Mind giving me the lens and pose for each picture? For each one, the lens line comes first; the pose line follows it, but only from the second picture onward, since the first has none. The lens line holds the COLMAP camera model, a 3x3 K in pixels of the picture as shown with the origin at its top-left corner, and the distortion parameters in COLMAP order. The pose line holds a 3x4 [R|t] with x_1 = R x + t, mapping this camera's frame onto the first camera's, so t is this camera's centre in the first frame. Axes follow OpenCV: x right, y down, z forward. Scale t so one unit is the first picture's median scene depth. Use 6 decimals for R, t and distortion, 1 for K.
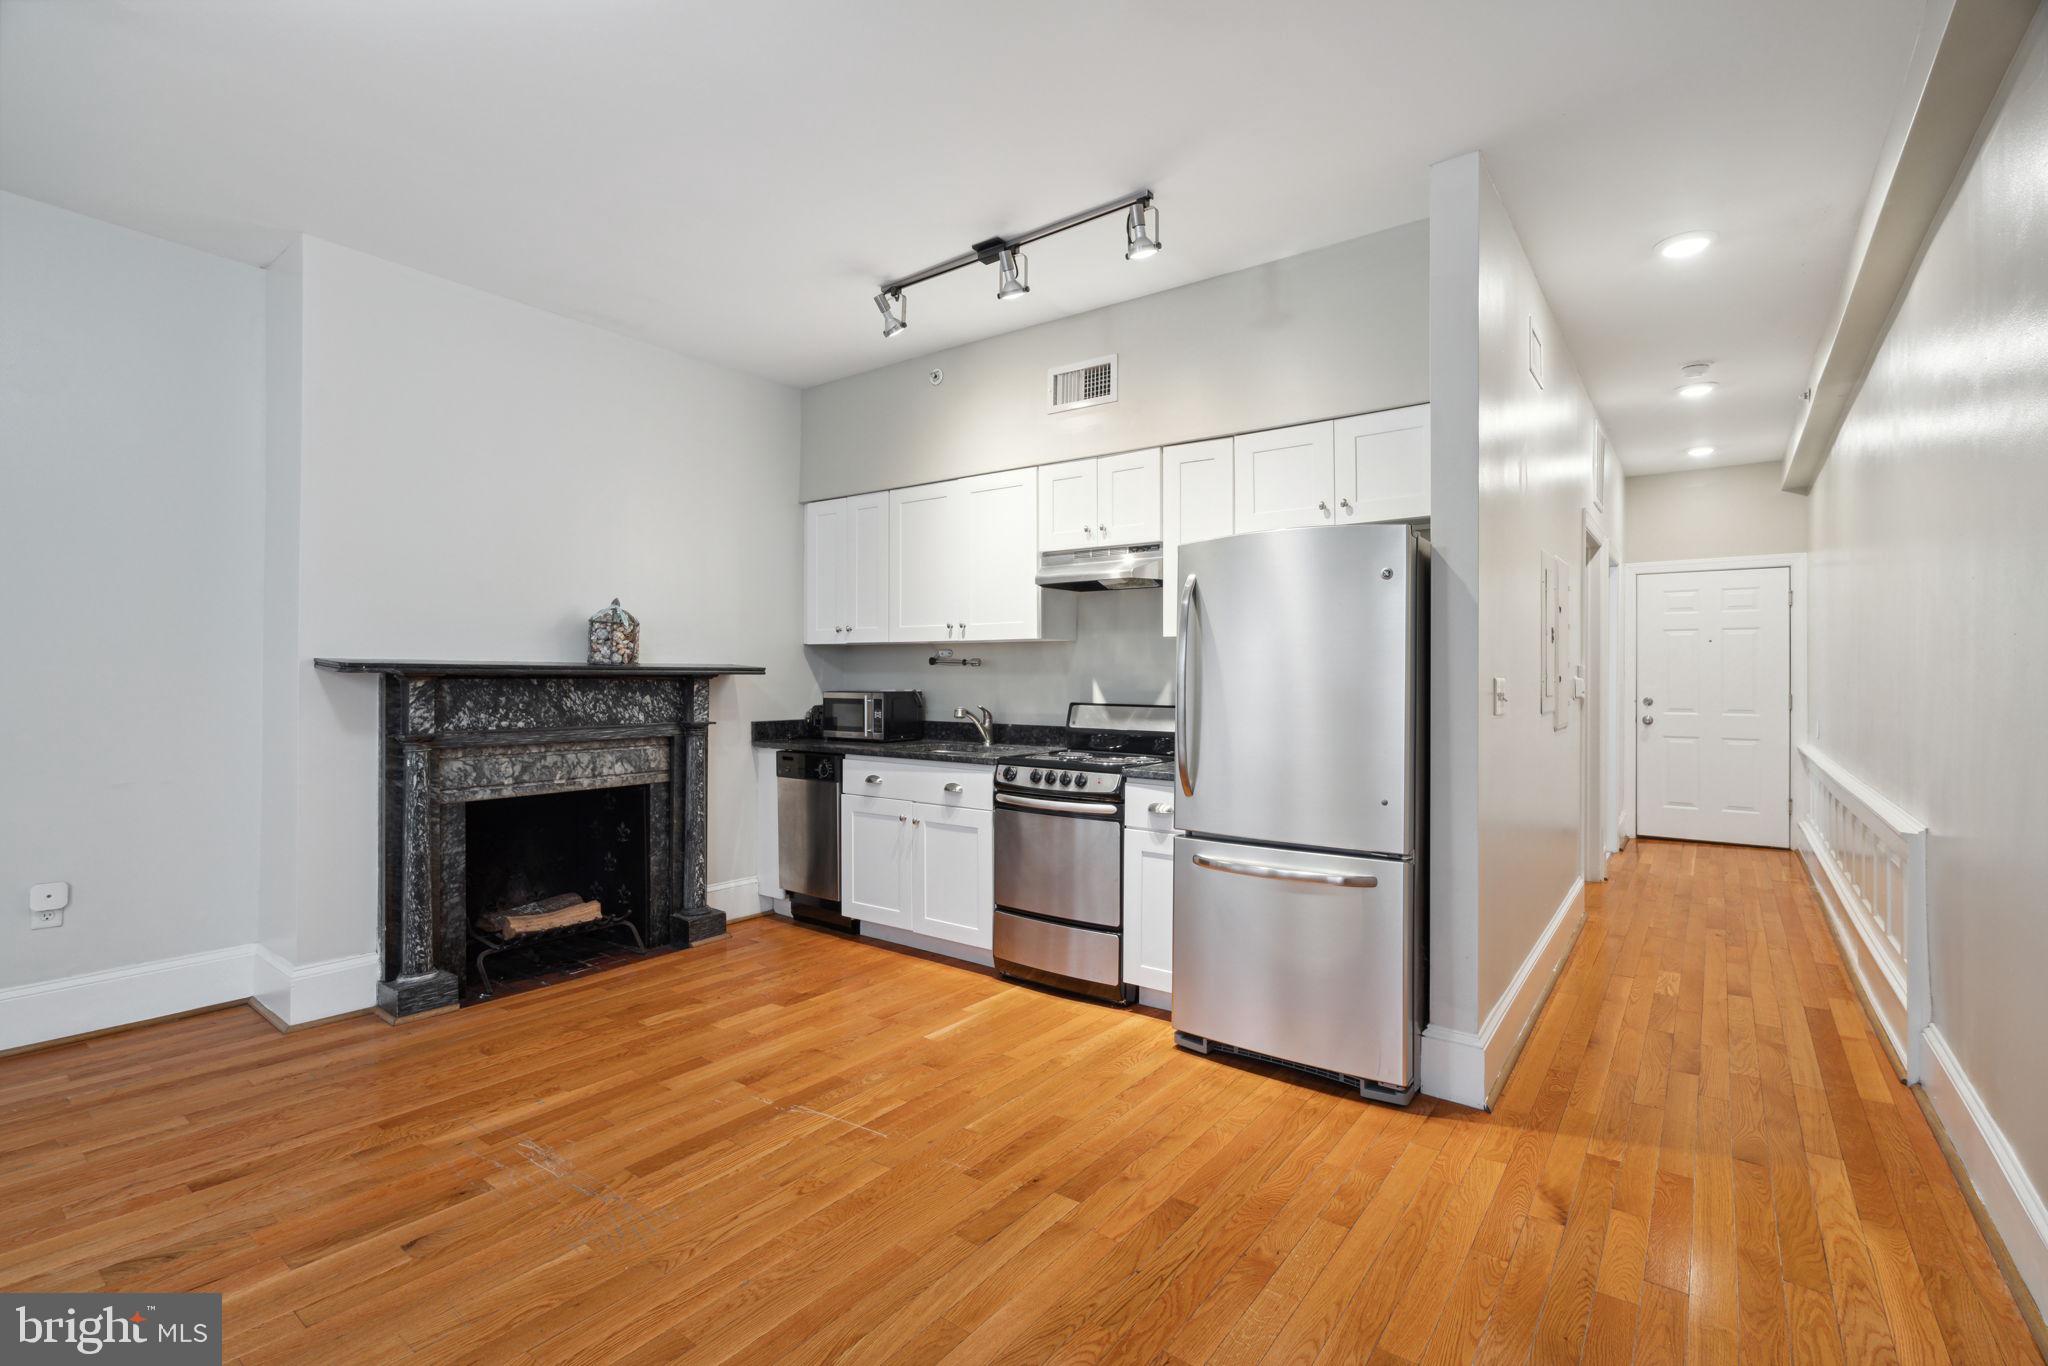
lens RADIAL K [[911.6, 0, 1037.2], [0, 911.6, 666.2], [0, 0, 1]] dist [0.000715, 0.000544]
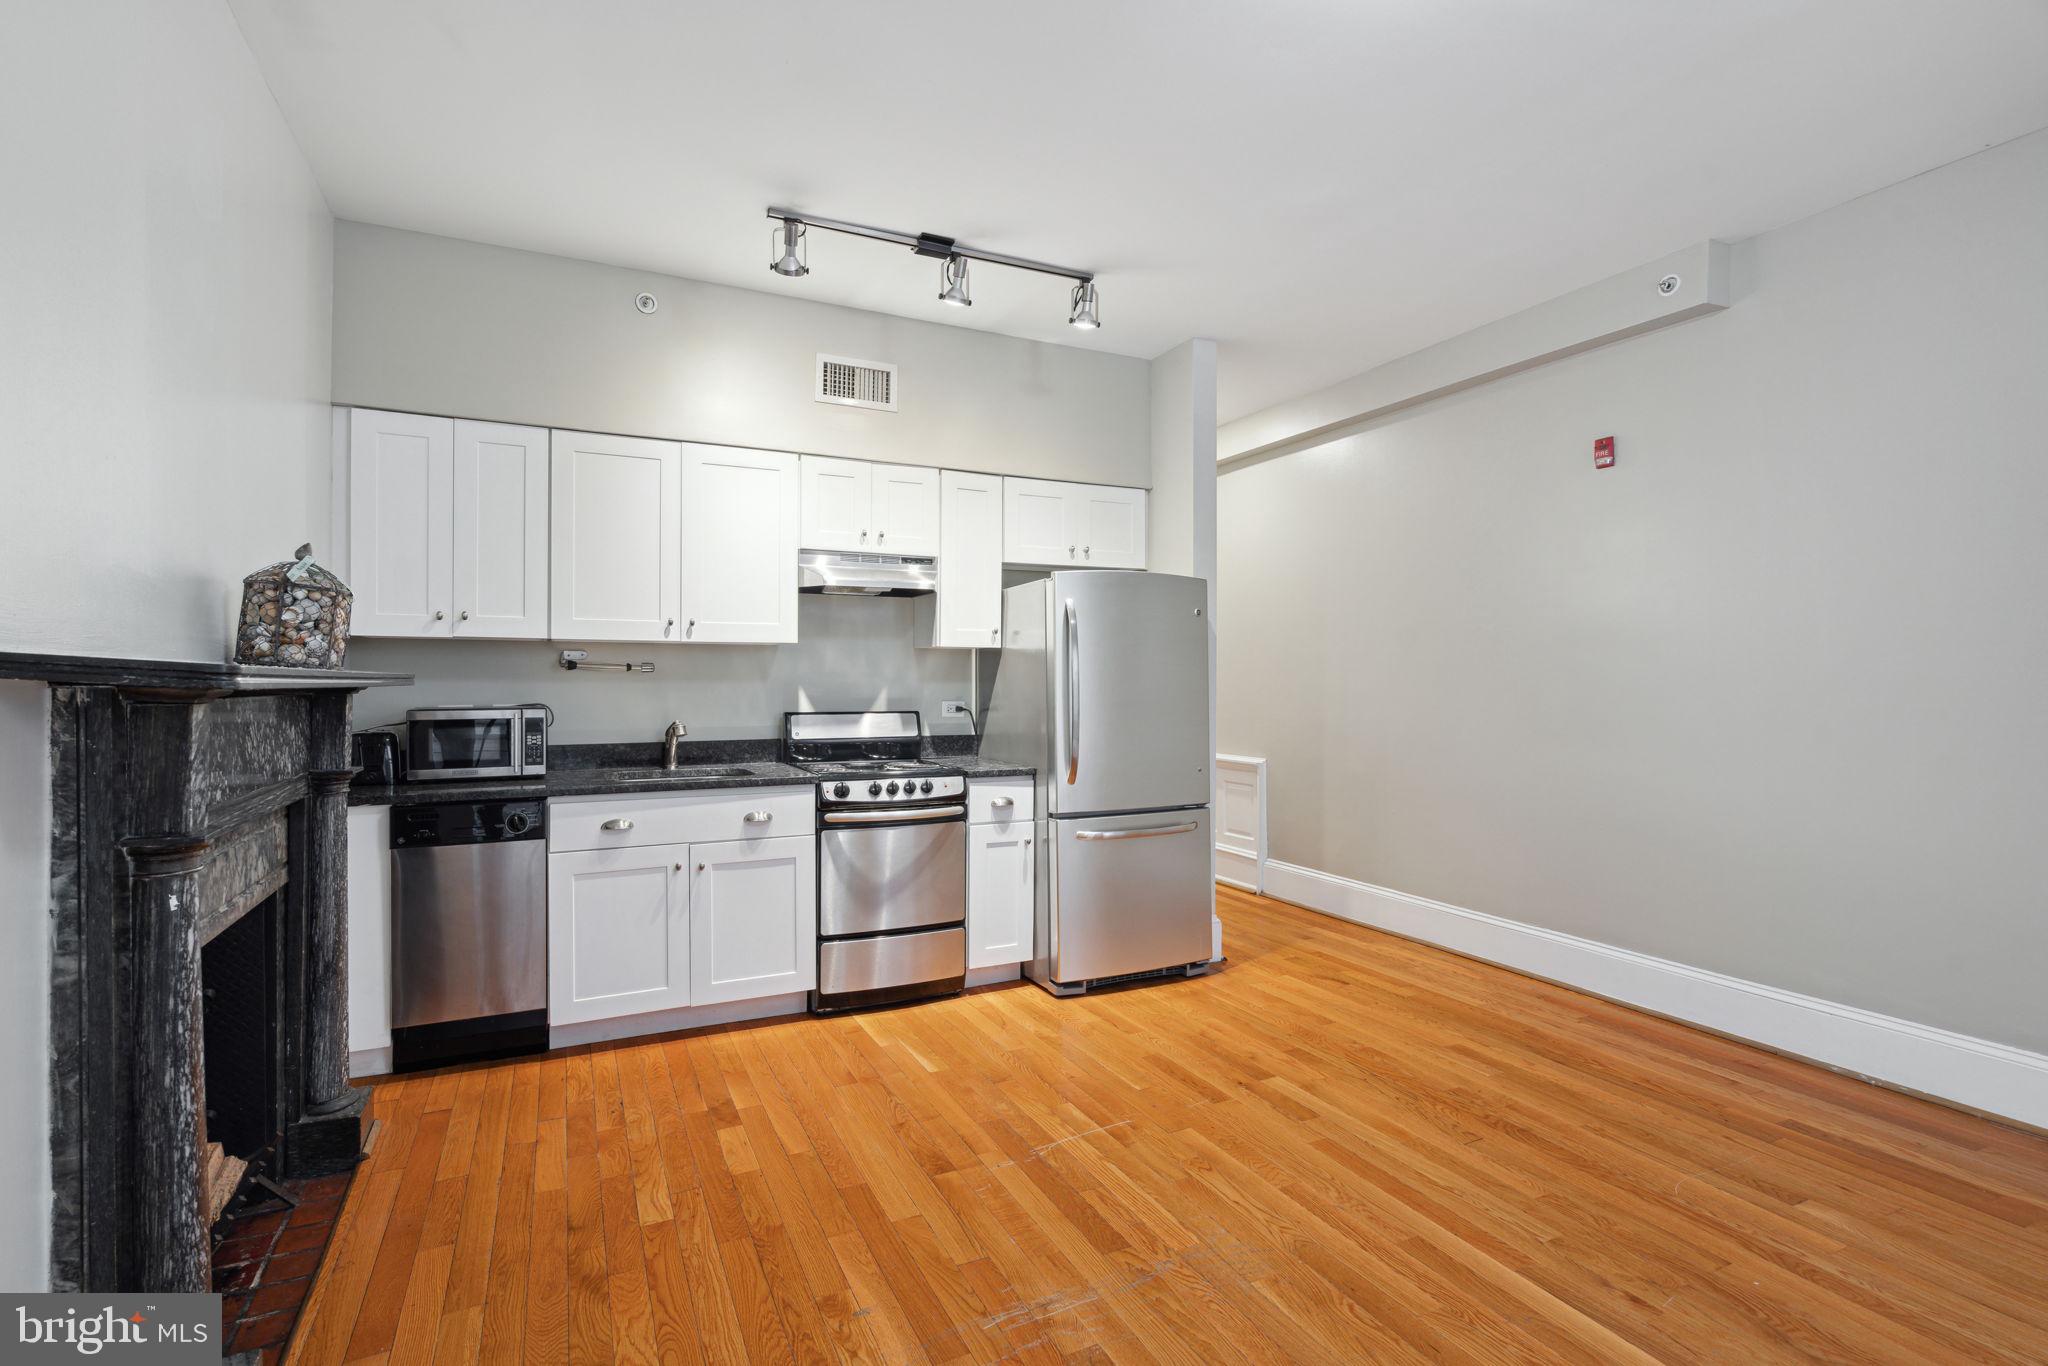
lens RADIAL K [[947.8, 0, 989.2], [0, 947.8, 671.1], [0, 0, 1]] dist [-0.003987, 0.002322]
pose [[0.475979, 0.004267, 0.879446, -0.818377], [-0.007347, 0.999973, -0.000876, -0.003026], [-0.879426, -0.006045, 0.475997, 0.421070]]
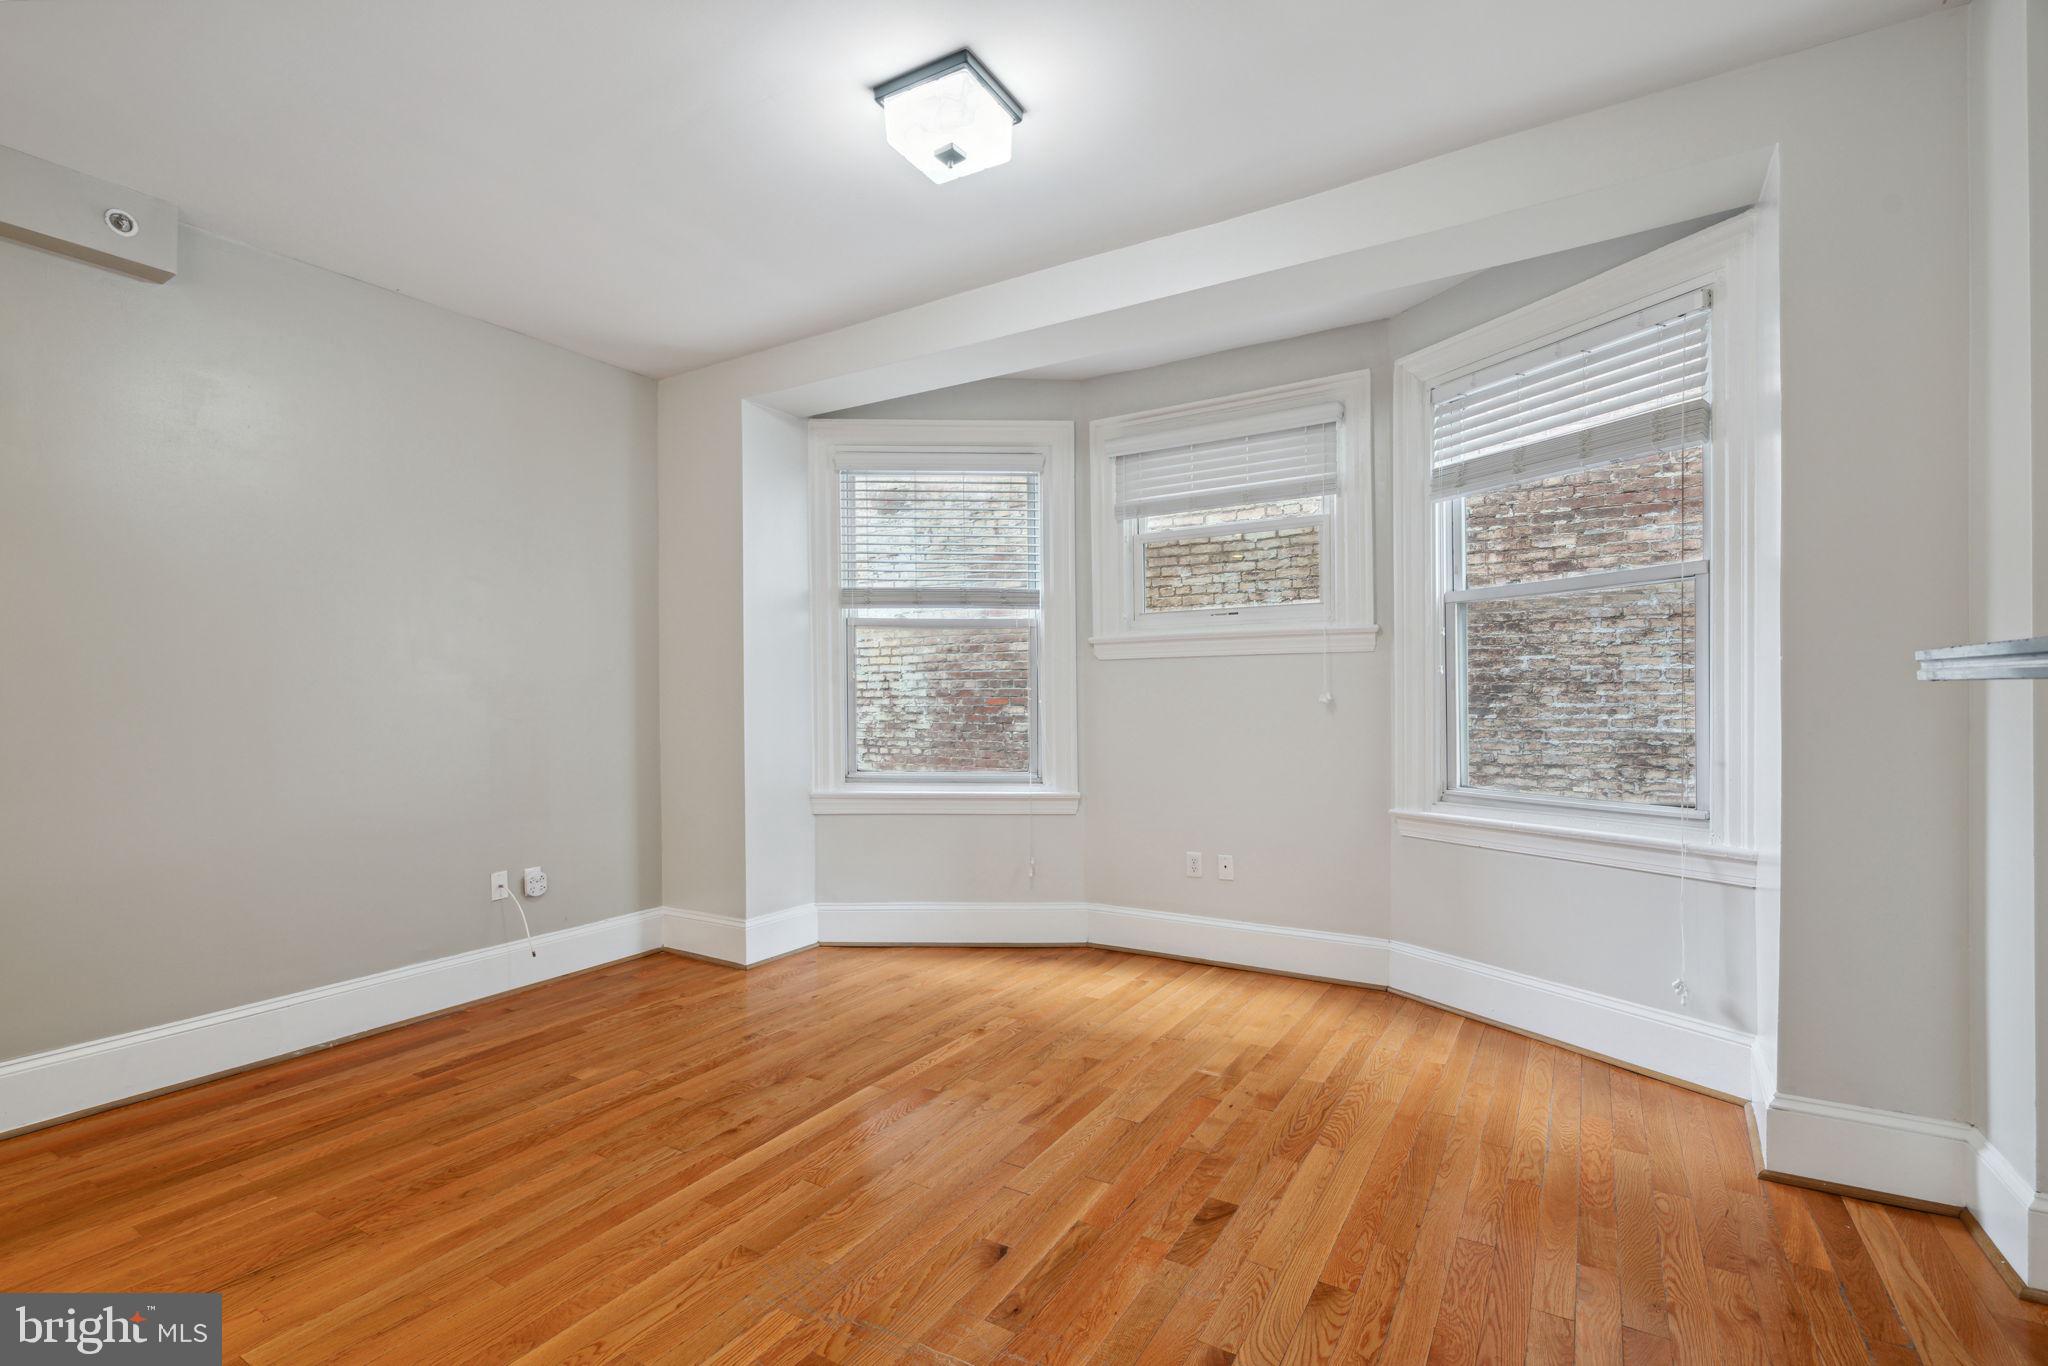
lens RADIAL K [[916.0, 0, 1020.0], [0, 916.0, 698.7], [0, 0, 1]] dist [-0.001292, 0.000172]
pose [[-0.995721, 0.005560, -0.092238, -0.333685], [0.006039, 0.999970, -0.004915, 0.011066], [0.092208, -0.005451, -0.995725, 1.101178]]
